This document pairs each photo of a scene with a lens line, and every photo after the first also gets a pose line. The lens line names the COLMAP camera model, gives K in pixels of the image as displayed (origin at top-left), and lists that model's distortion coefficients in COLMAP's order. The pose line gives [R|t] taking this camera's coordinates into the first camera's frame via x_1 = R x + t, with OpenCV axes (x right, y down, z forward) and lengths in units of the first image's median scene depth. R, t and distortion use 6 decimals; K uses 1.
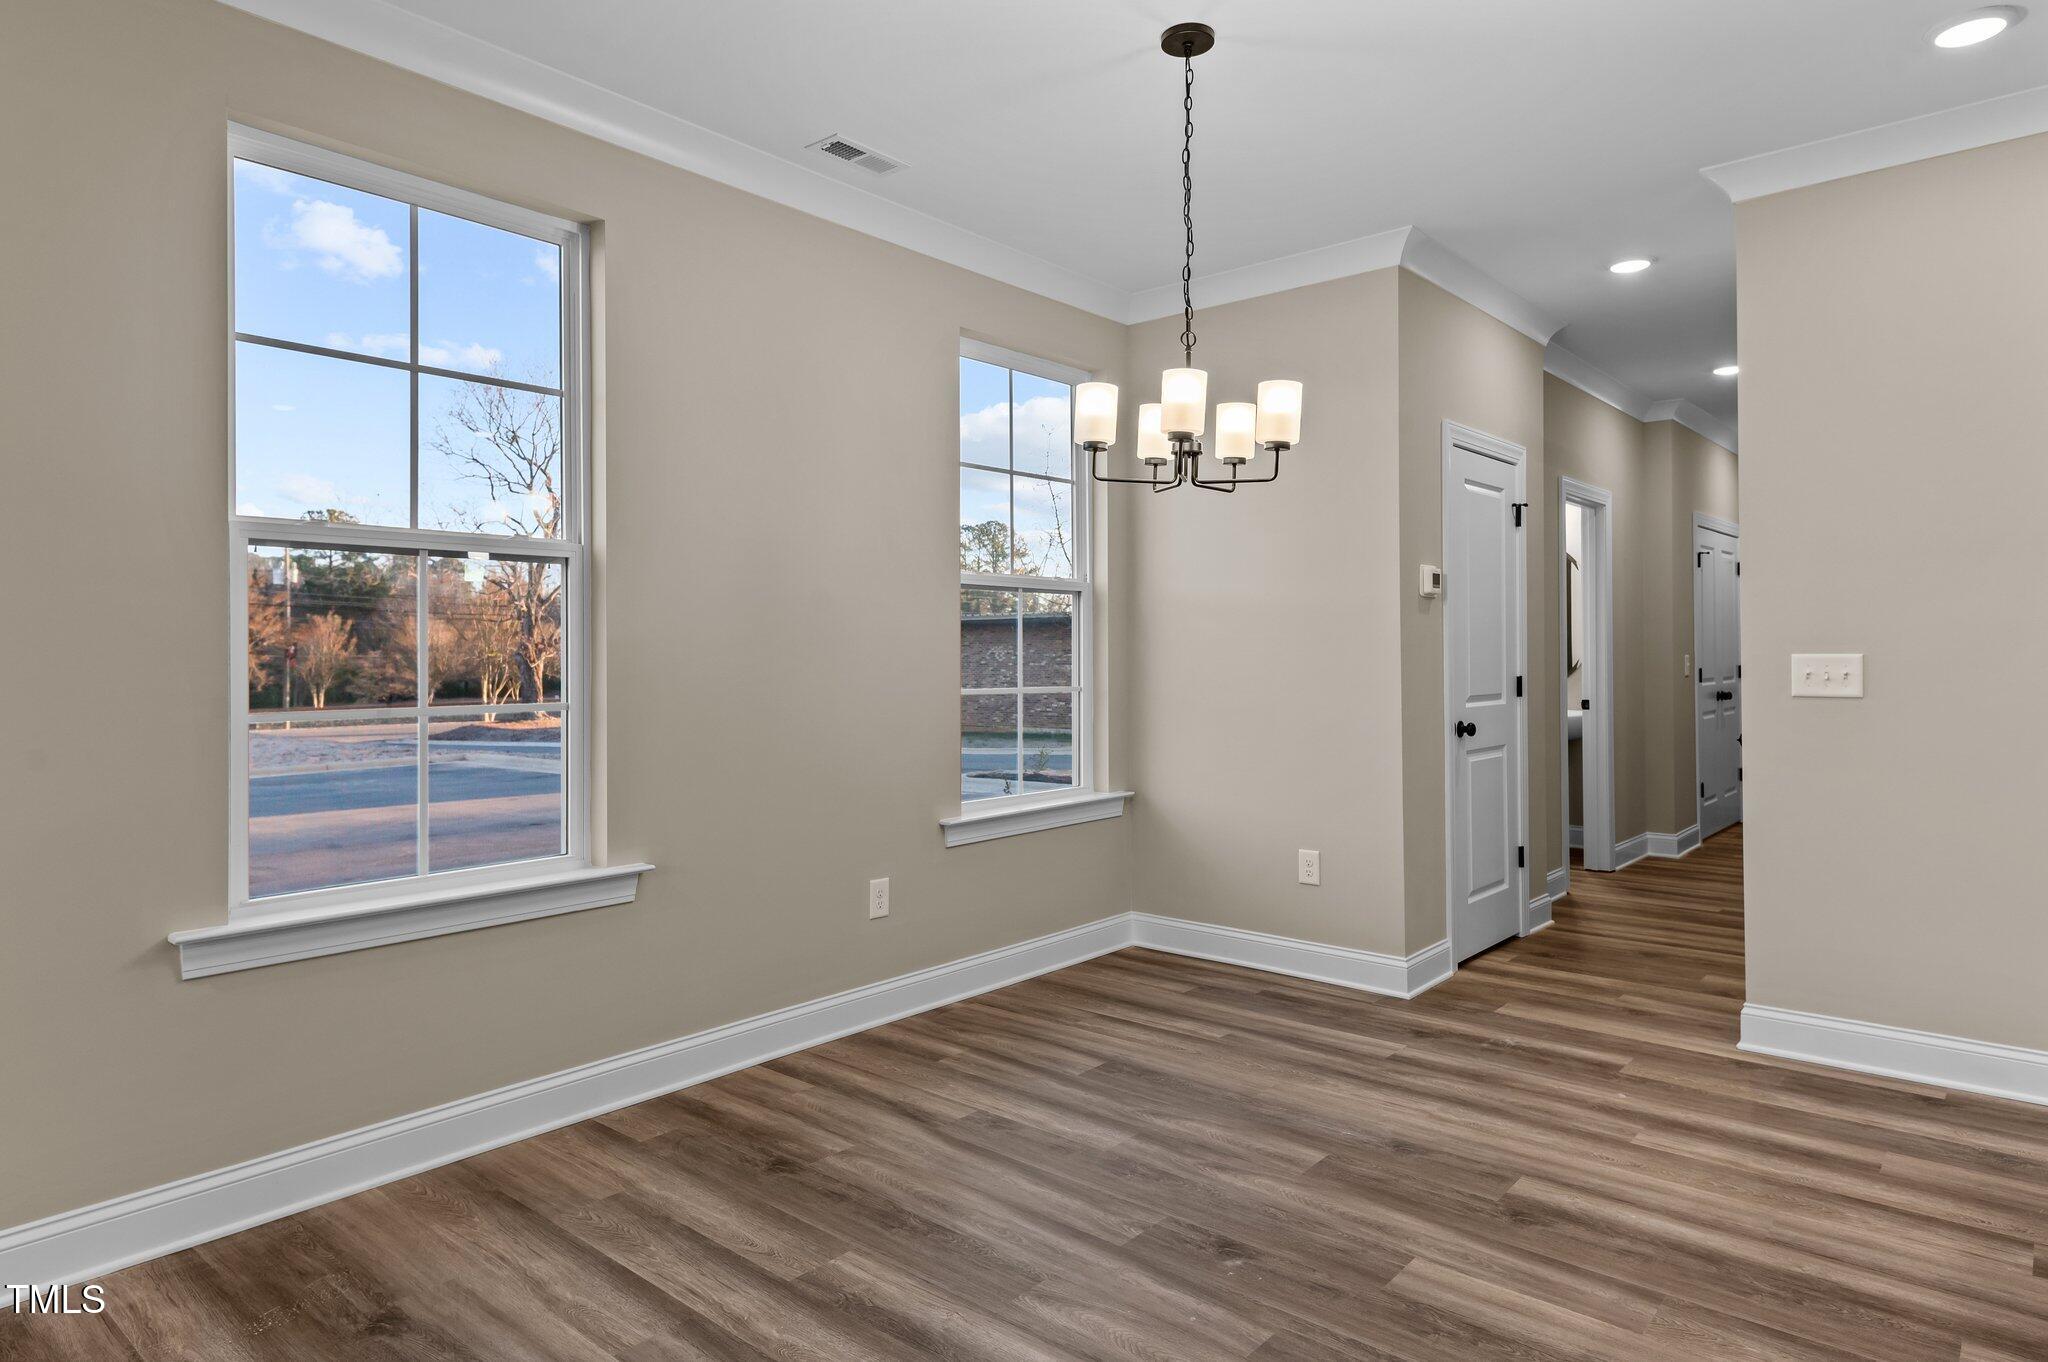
lens RADIAL K [[1196.8, 0, 1019.8], [0, 1196.8, 649.6], [0, 0, 1]] dist [0.020244, -0.002757]
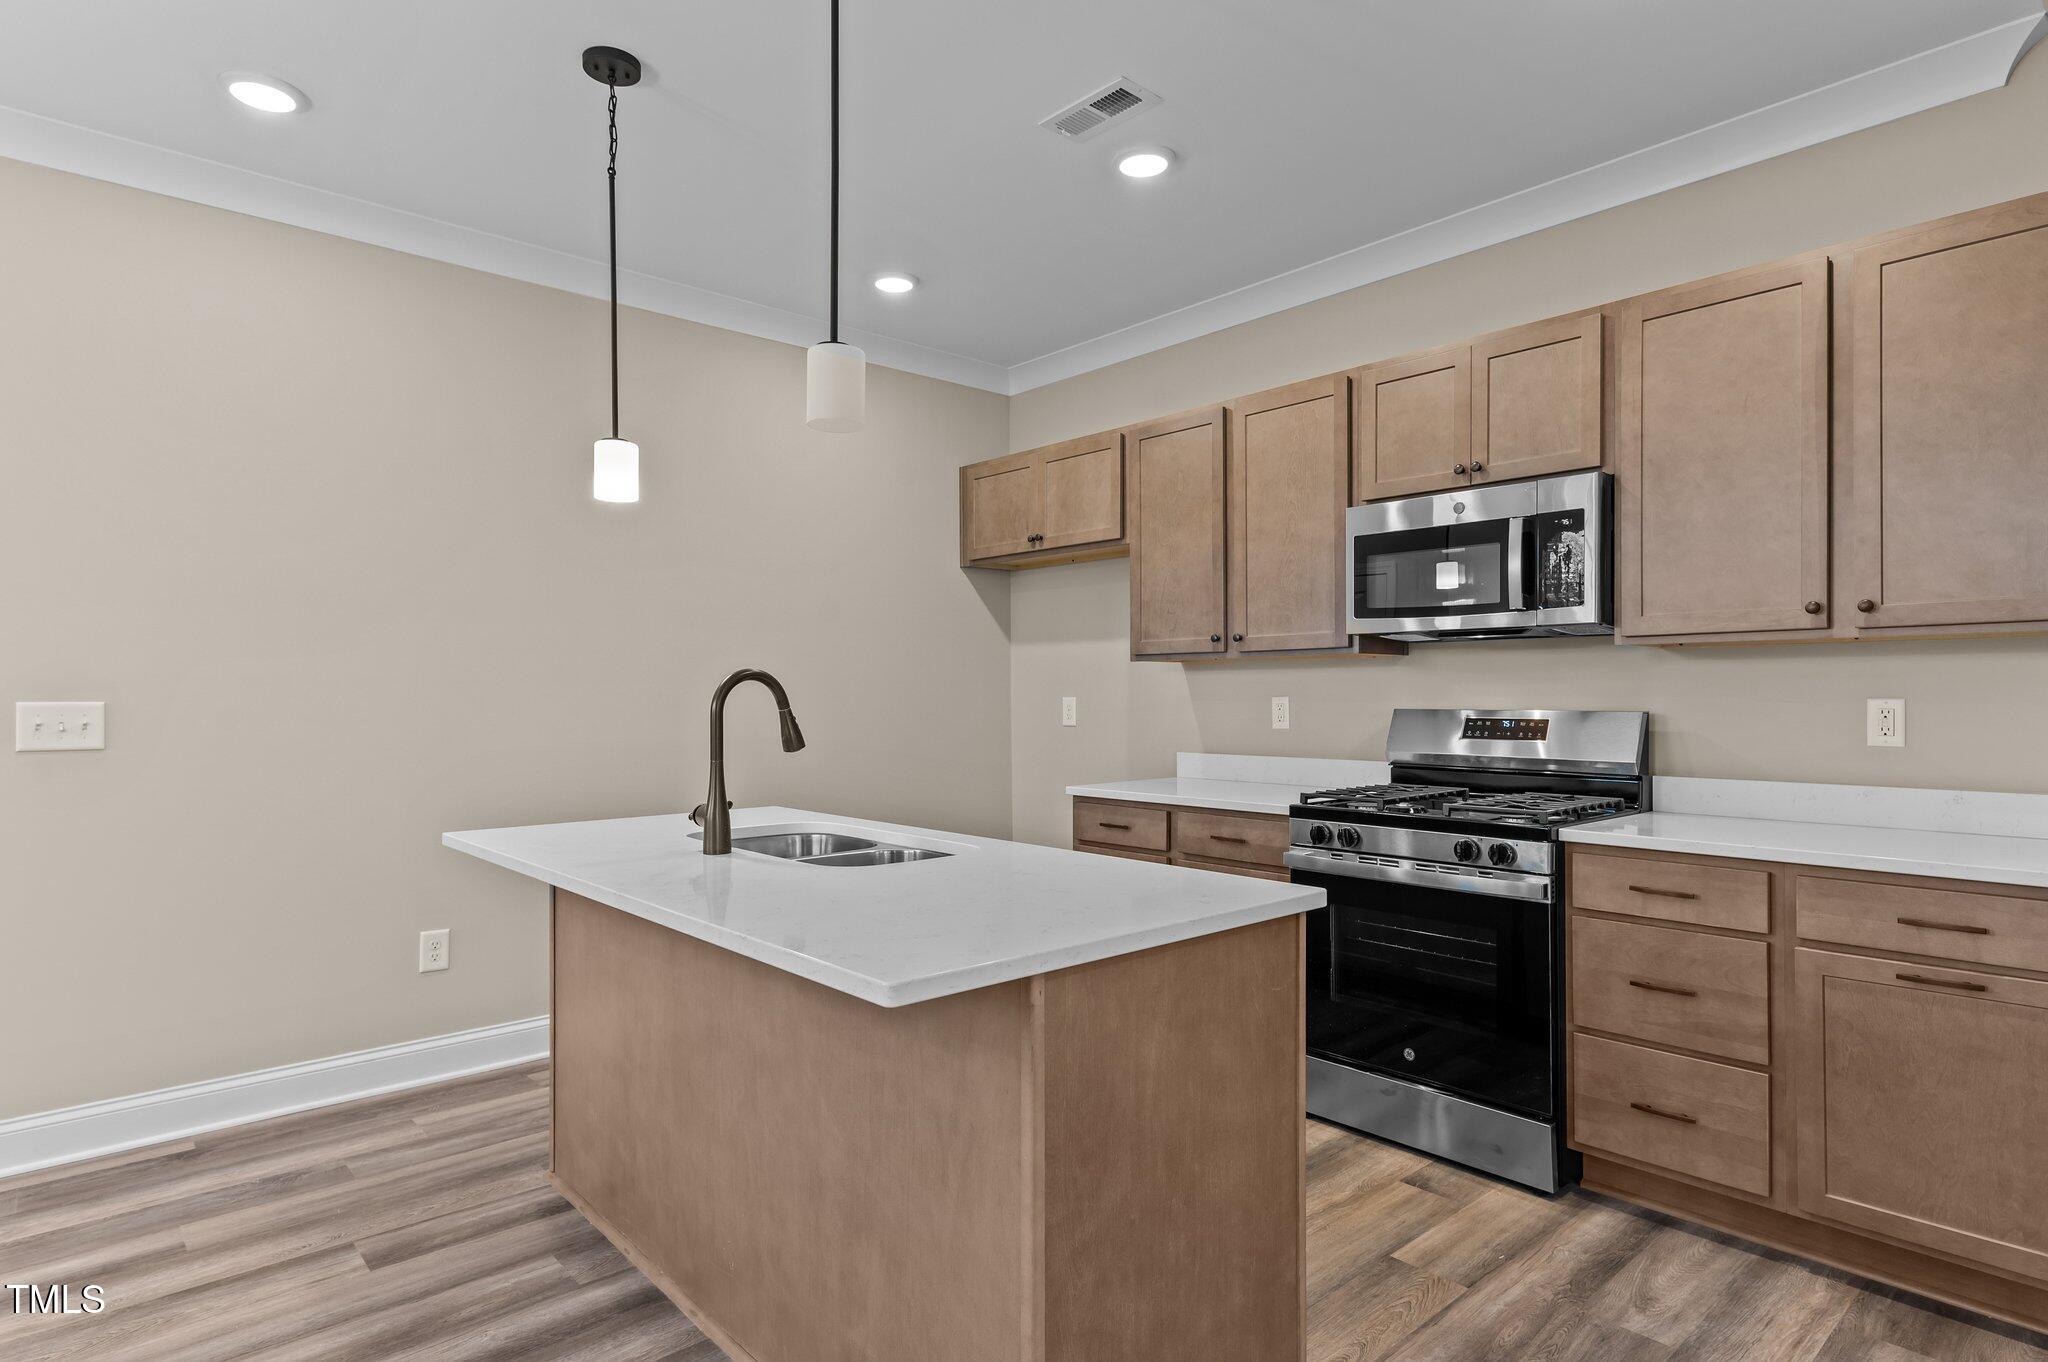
lens RADIAL K [[1099.7, 0, 1023.9], [0, 1099.7, 692.7], [0, 0, 1]] dist [0.012936, -0.002621]
pose [[0.124205, 0.008434, 0.992221, -0.054506], [-0.003081, 0.999962, -0.008114, 0.001248], [-0.992252, -0.002049, 0.124226, 0.191015]]
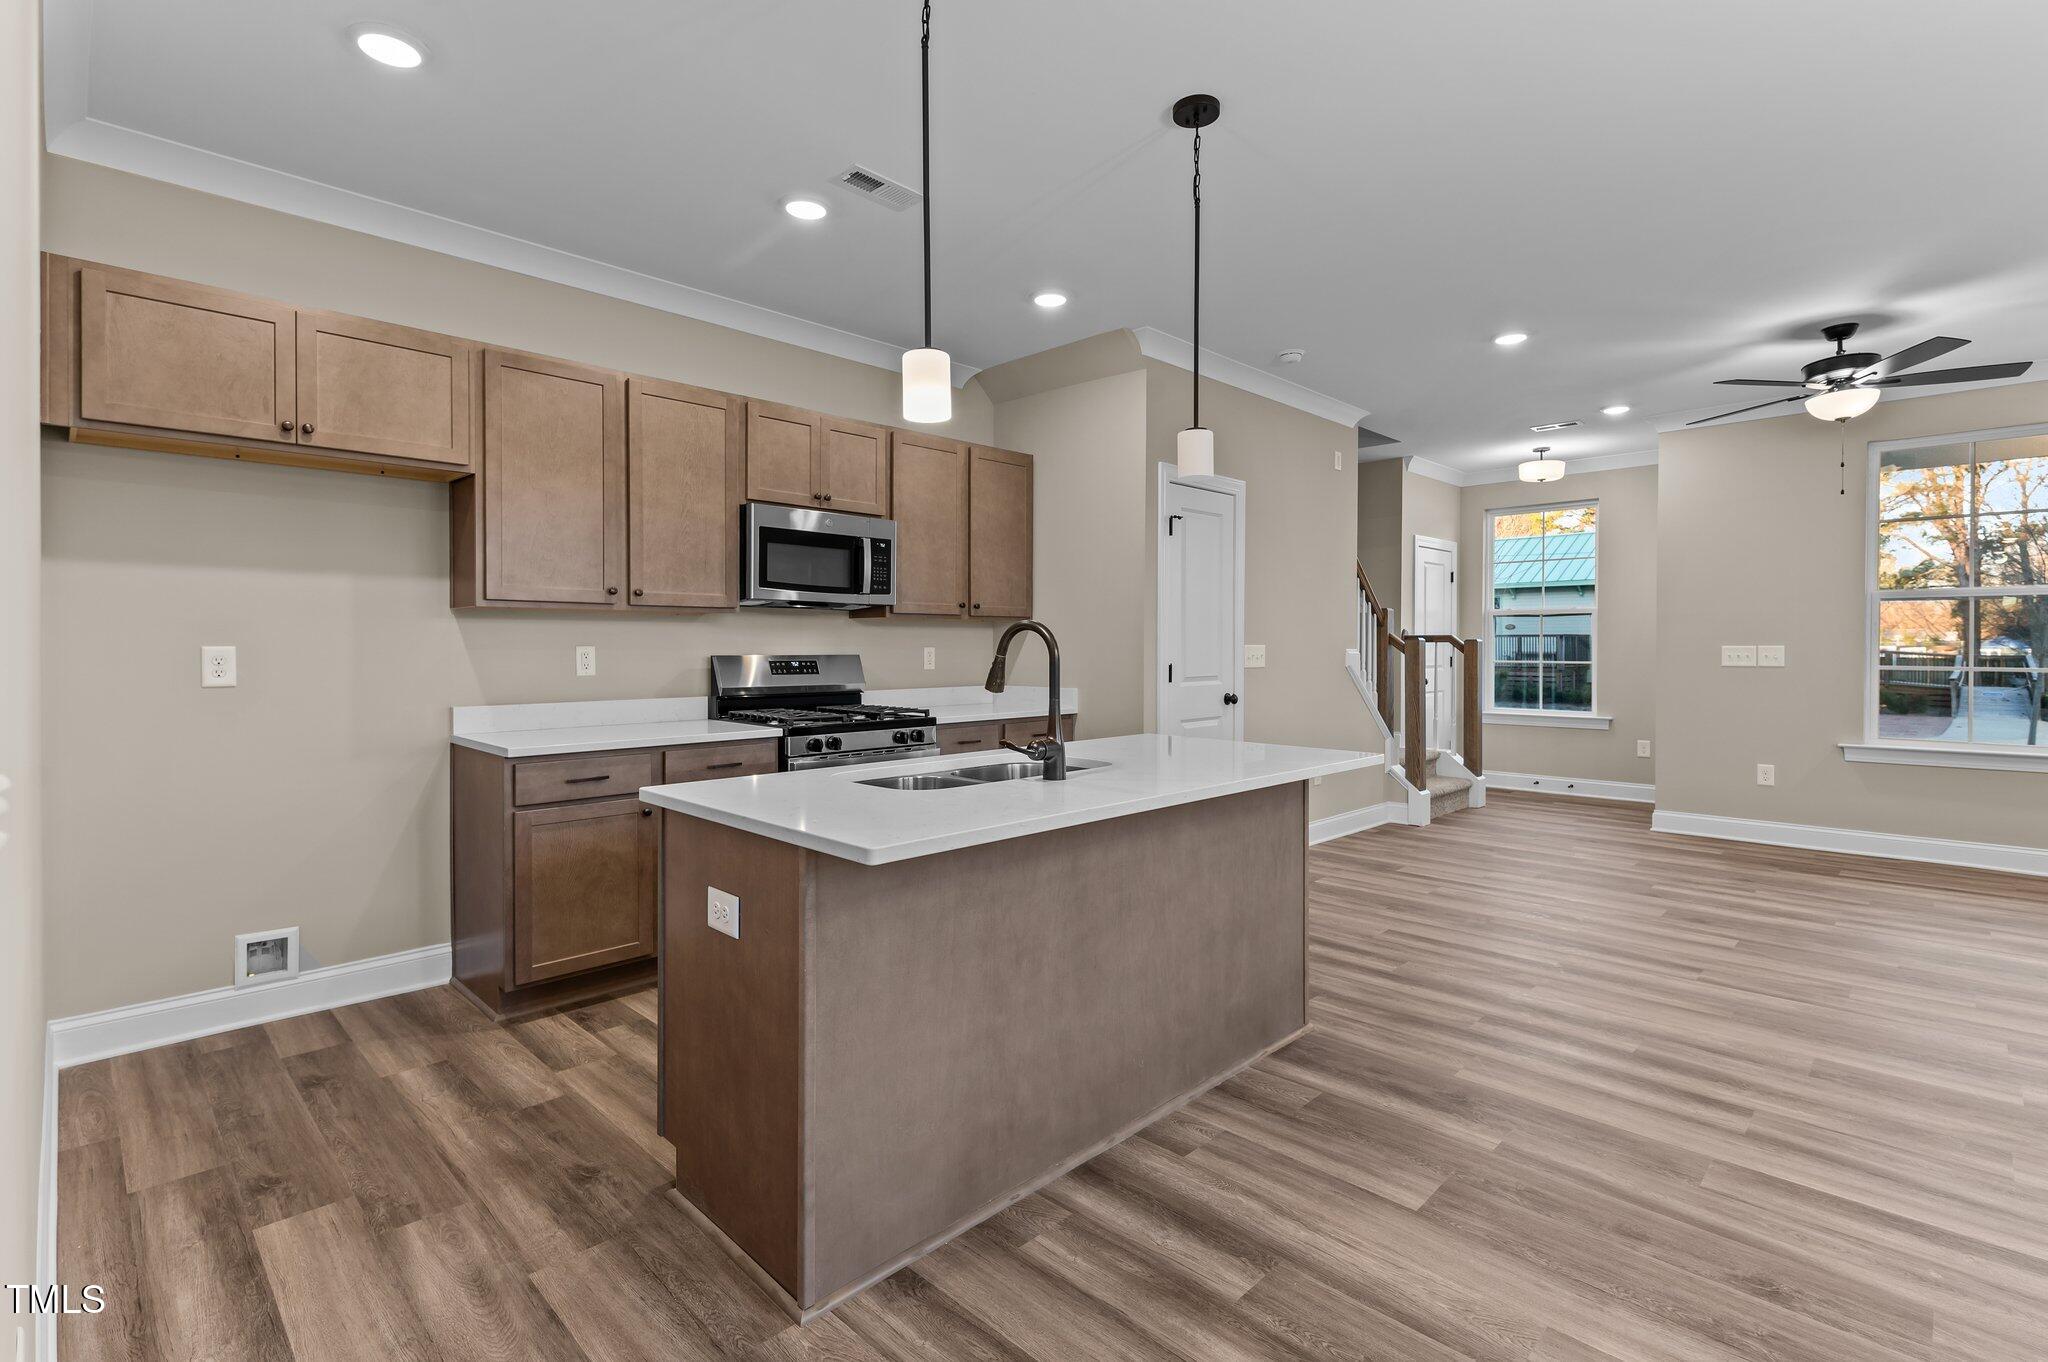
lens RADIAL K [[953.6, 0, 1029.1], [0, 953.6, 649.6], [0, 0, 1]] dist [0.020544, -0.011049]
pose [[-0.998306, 0.006362, 0.057826, 0.526832], [0.006284, 0.999979, -0.001527, 0.003785], [-0.057835, -0.001161, -0.998326, 1.074710]]
